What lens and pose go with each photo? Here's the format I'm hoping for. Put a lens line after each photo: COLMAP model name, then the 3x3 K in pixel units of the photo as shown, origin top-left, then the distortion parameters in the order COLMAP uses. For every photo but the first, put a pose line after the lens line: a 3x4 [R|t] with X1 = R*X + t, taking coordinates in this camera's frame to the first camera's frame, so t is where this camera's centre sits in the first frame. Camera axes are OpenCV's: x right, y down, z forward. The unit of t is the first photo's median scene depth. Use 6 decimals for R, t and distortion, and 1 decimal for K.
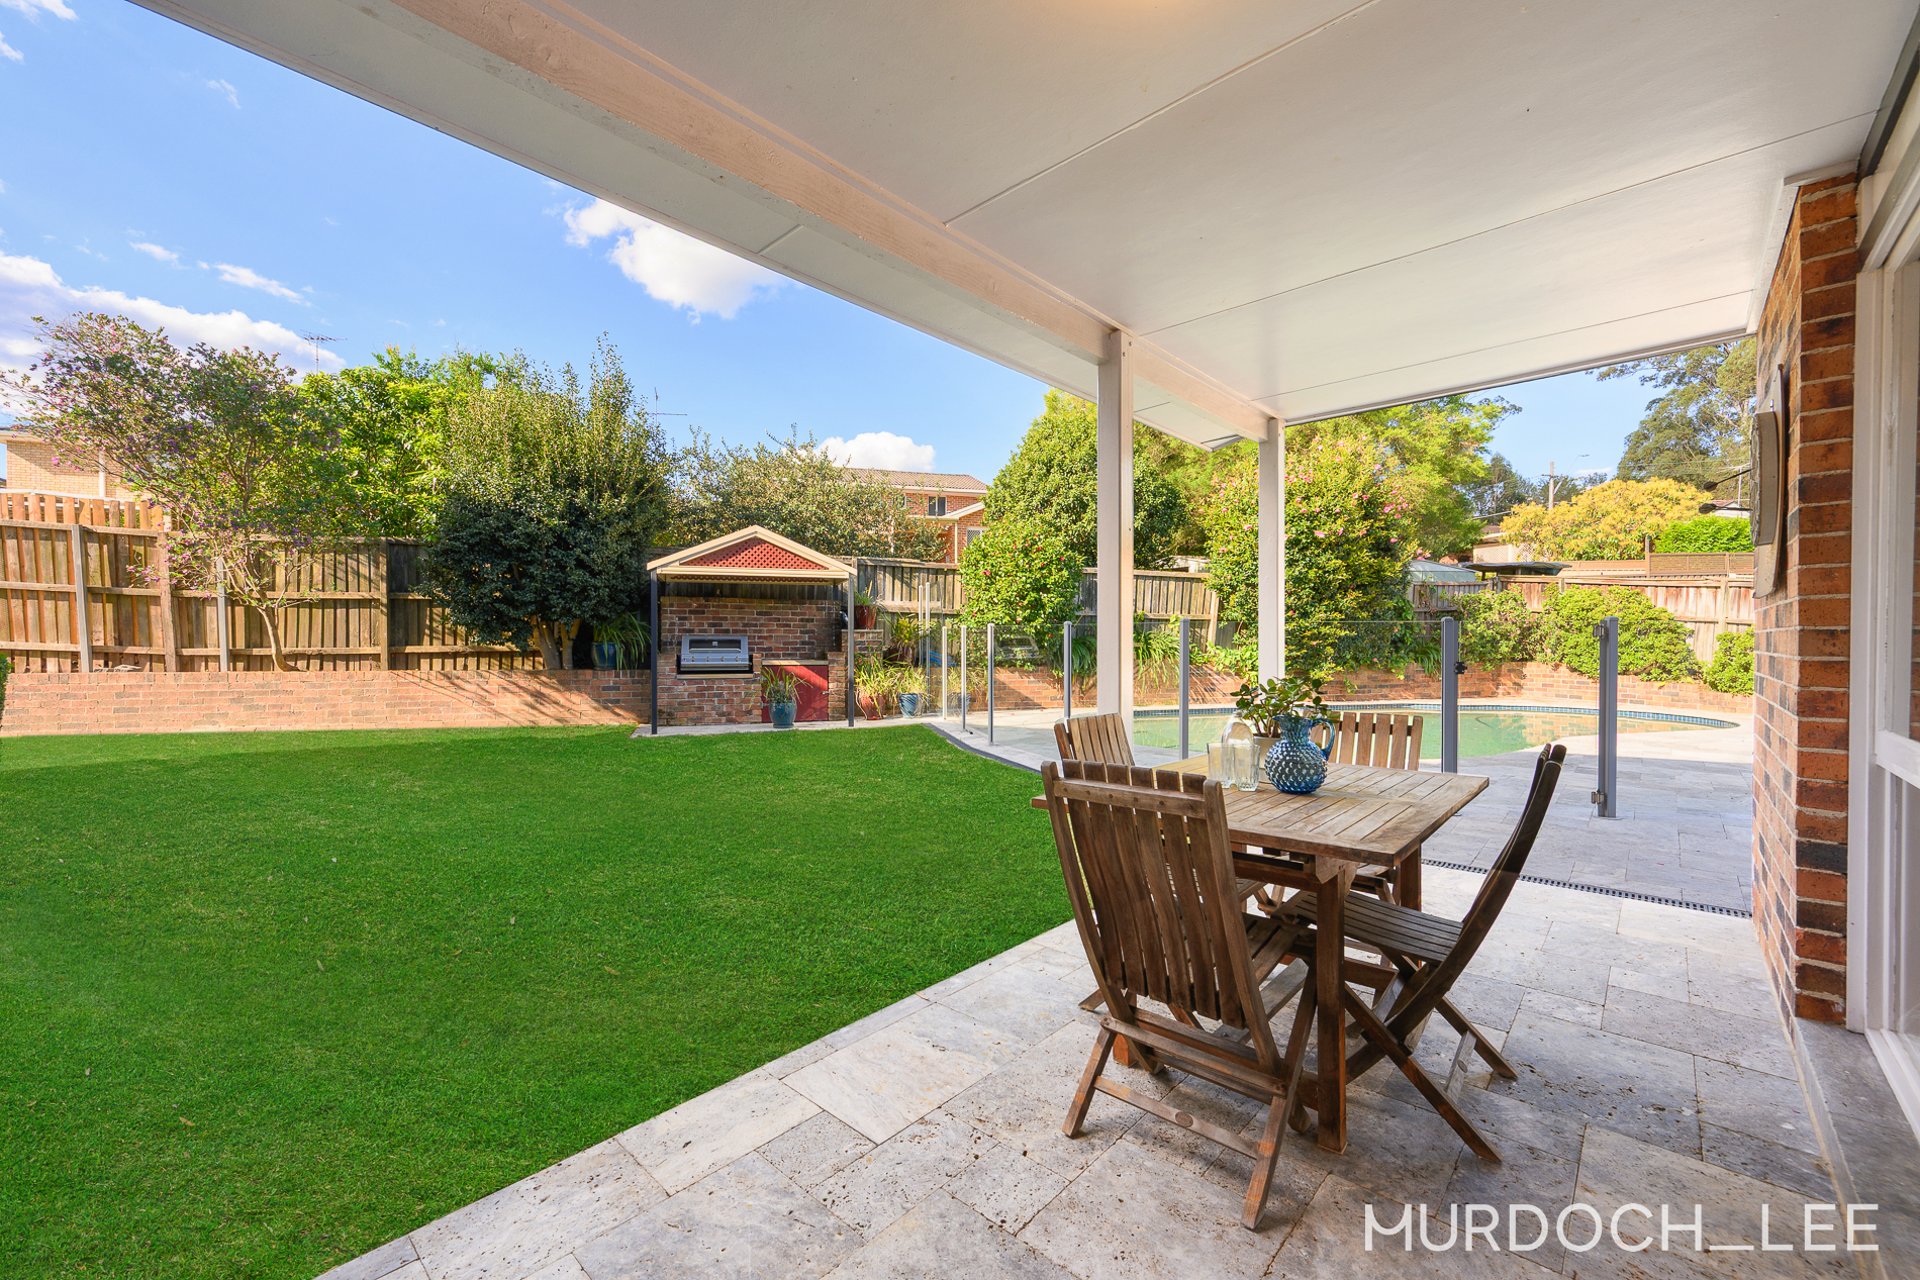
lens RADIAL K [[757.0, 0, 954.8], [0, 757.0, 646.9], [0, 0, 1]] dist [0.000110, -0.000770]
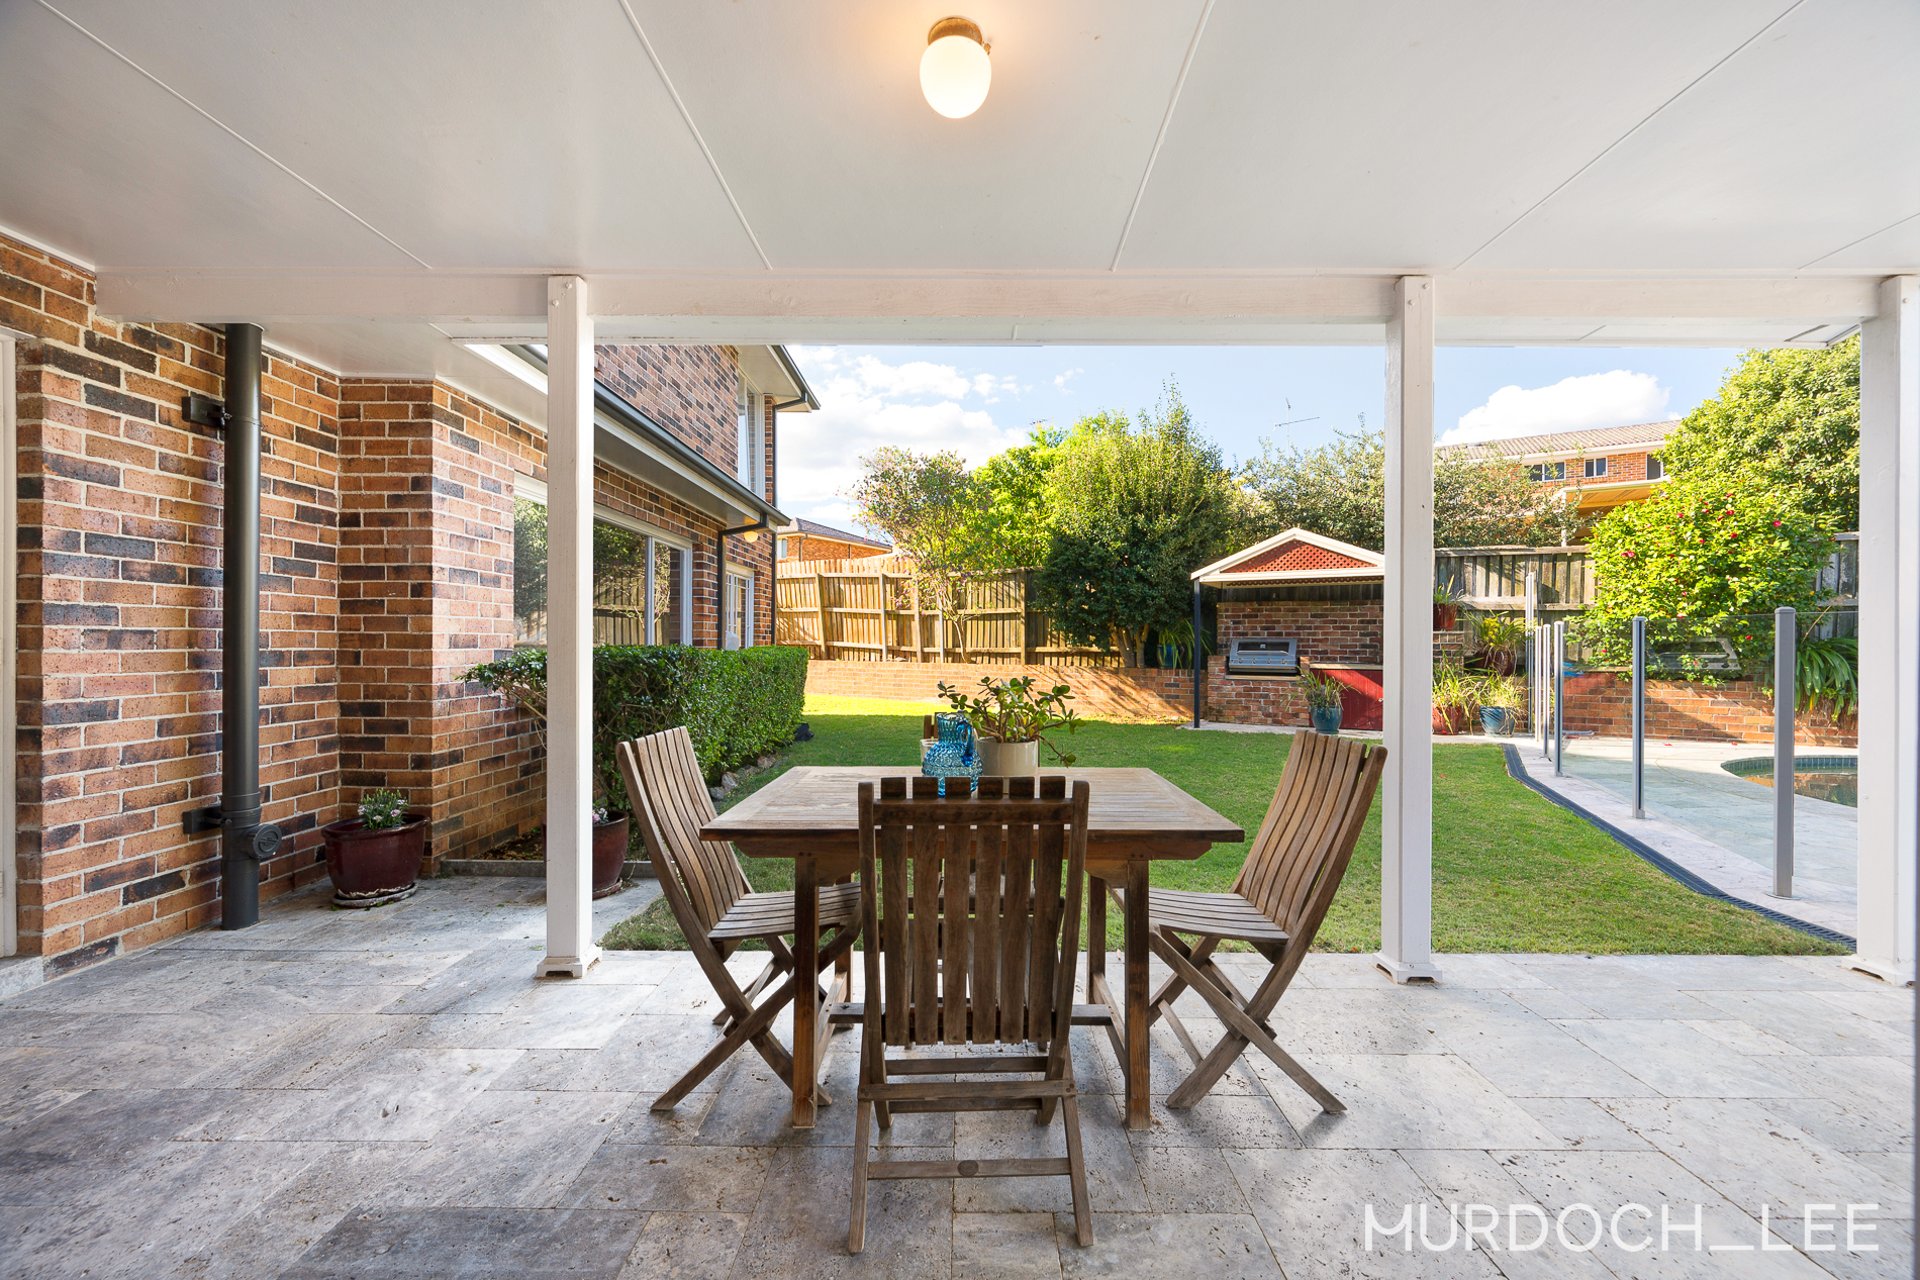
lens RADIAL K [[757.0, 0, 983.4], [0, 757.0, 631.3], [0, 0, 1]] dist [0.000110, -0.000770]
pose [[0.678316, -0.010855, -0.734690, 0.184028], [-0.010239, 0.999654, -0.024224, 0.004046], [0.734699, 0.023954, 0.677970, 0.025970]]
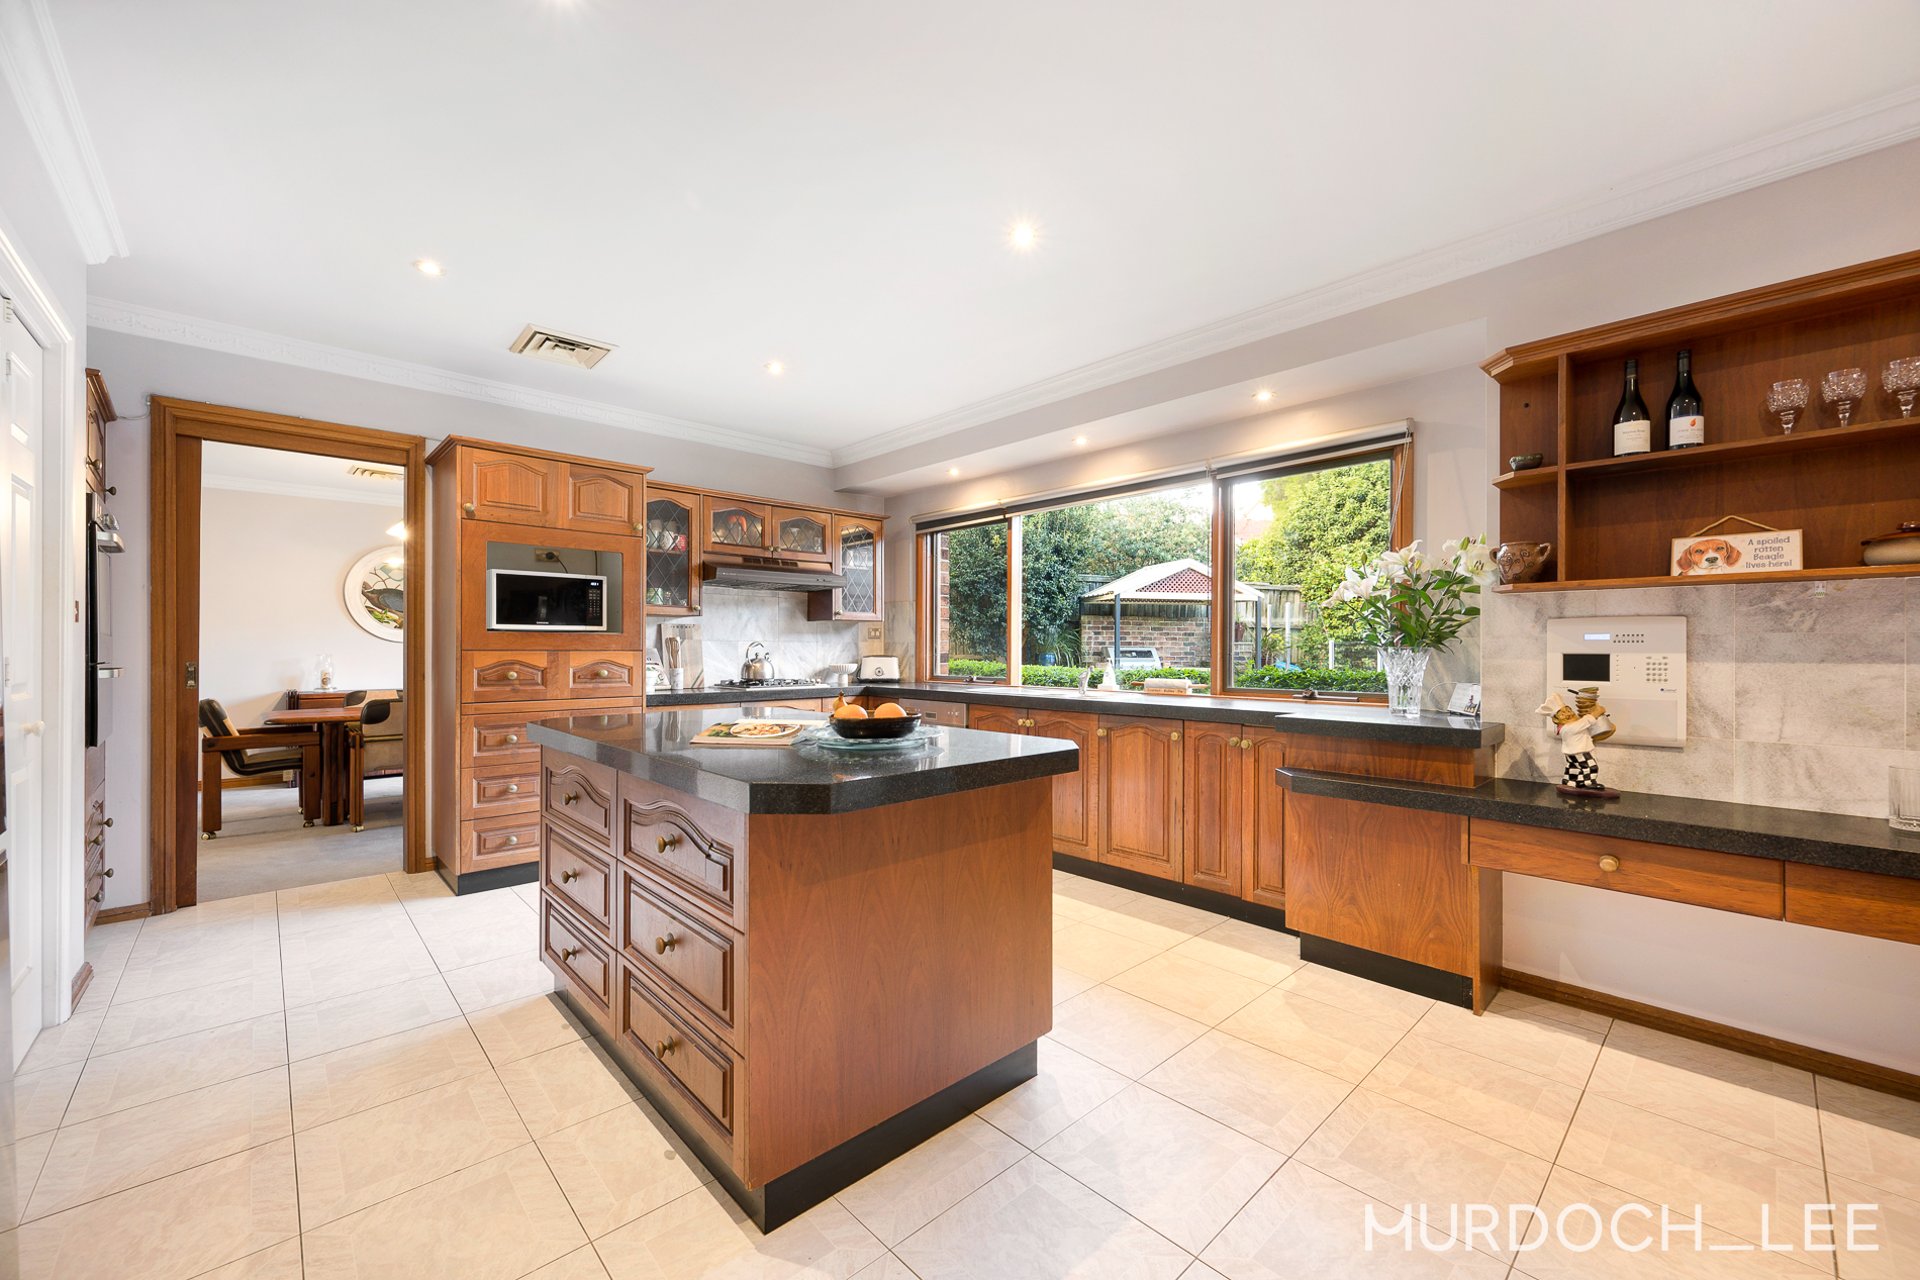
lens RADIAL K [[757.0, 0, 978.2], [0, 757.0, 647.8], [0, 0, 1]] dist [0.000110, -0.000770]
pose [[0.998895, -0.000868, -0.046986, -0.519397], [0.000372, 0.999944, -0.010561, -0.001964], [0.046992, 0.010532, 0.998840, -0.232058]]
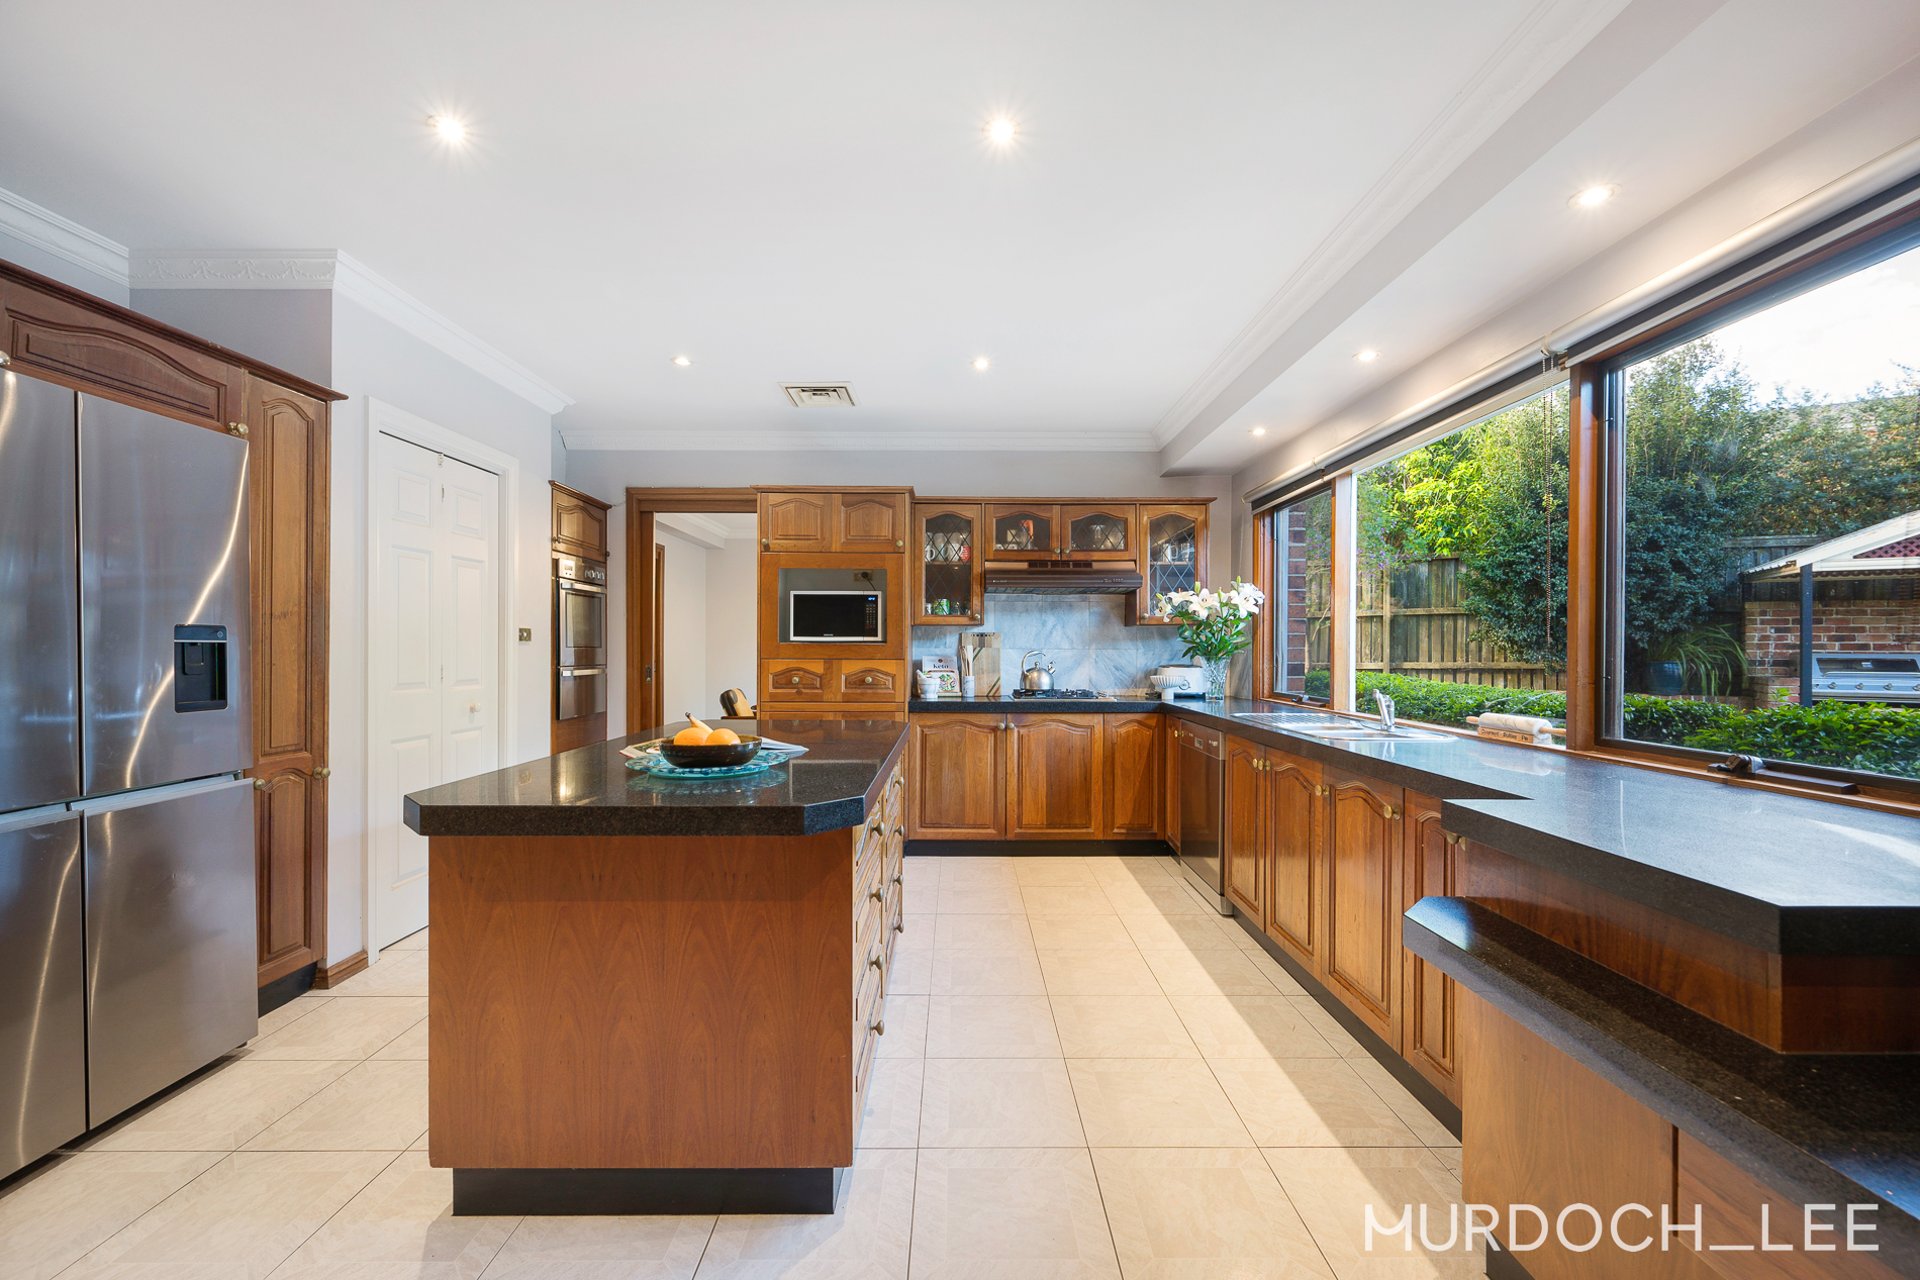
lens RADIAL K [[789.8, 0, 962.4], [0, 789.8, 647.8], [0, 0, 1]] dist [-0.001632, 0.000936]
pose [[0.694073, -0.000178, -0.719905, -0.379364], [-0.008134, 0.999934, -0.008089, -0.007825], [0.719859, 0.011470, 0.694026, -0.128596]]
